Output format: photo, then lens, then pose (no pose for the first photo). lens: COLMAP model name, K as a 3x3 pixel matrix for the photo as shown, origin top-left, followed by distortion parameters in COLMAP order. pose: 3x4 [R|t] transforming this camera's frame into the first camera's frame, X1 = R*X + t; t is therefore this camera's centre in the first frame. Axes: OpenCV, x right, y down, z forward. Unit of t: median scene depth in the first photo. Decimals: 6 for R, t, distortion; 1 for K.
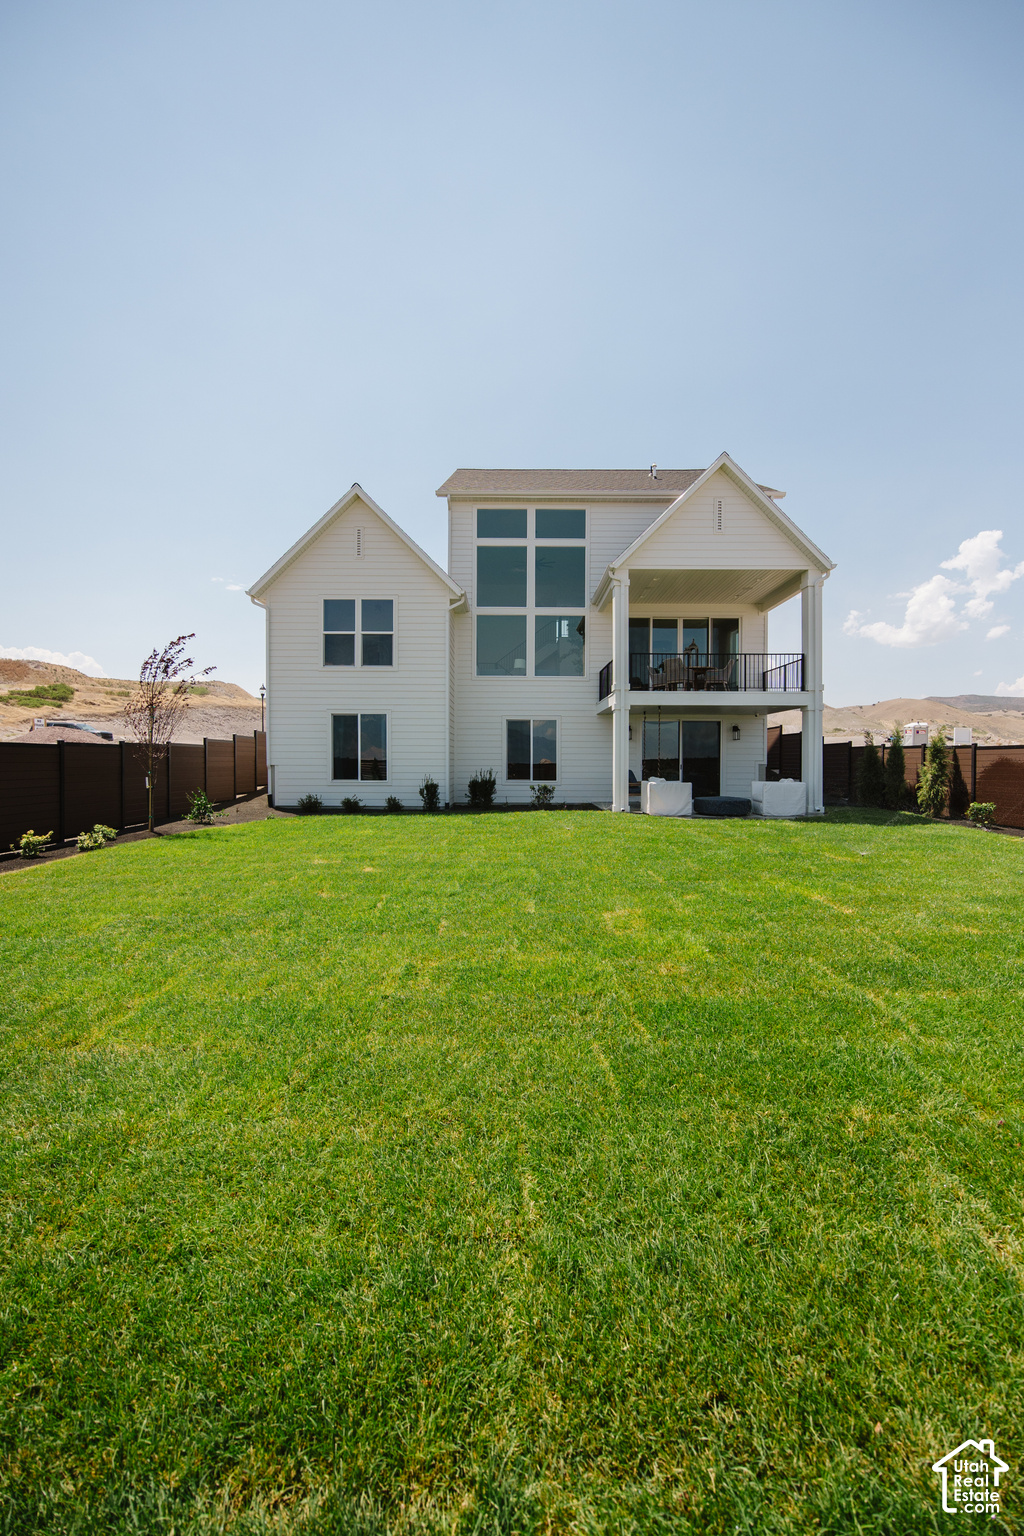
lens RADIAL K [[627.5, 0, 512.0], [0, 627.5, 768.0], [0, 0, 1]] dist [0.000489, 0.000028]
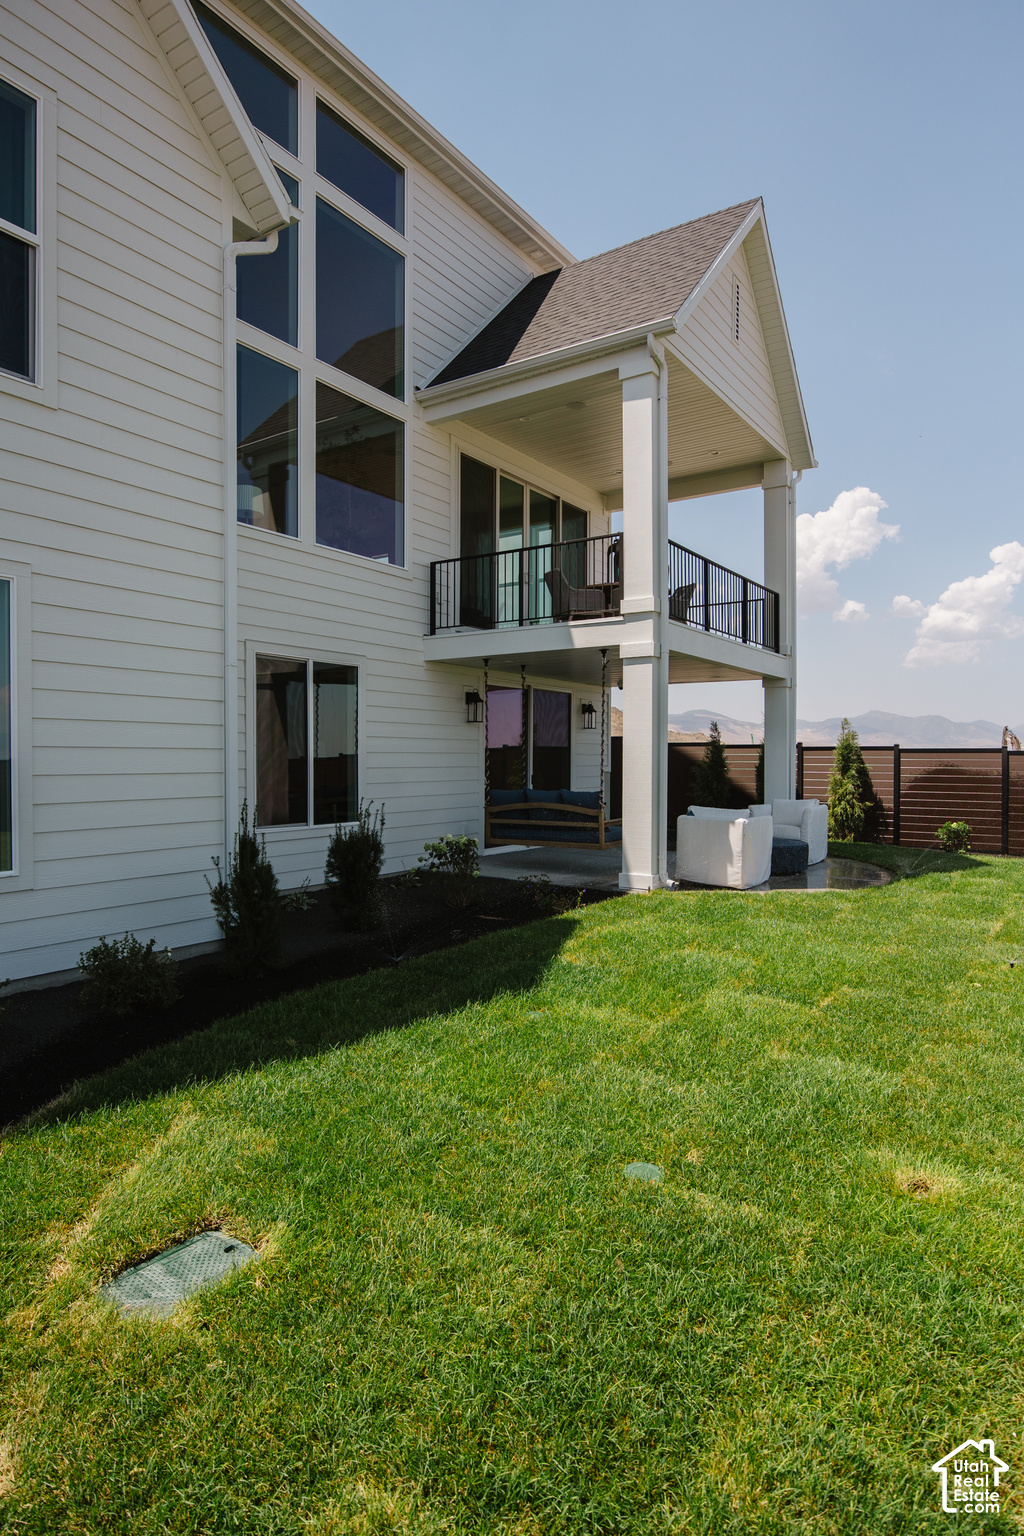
lens RADIAL K [[890.6, 0, 512.0], [0, 890.6, 768.0], [0, 0, 1]] dist [-0.006225, -0.000604]
pose [[0.581354, -0.007958, 0.813612, -0.327357], [0.002454, 0.999965, 0.008027, -0.017290], [-0.813647, -0.002670, 0.581353, 0.597902]]
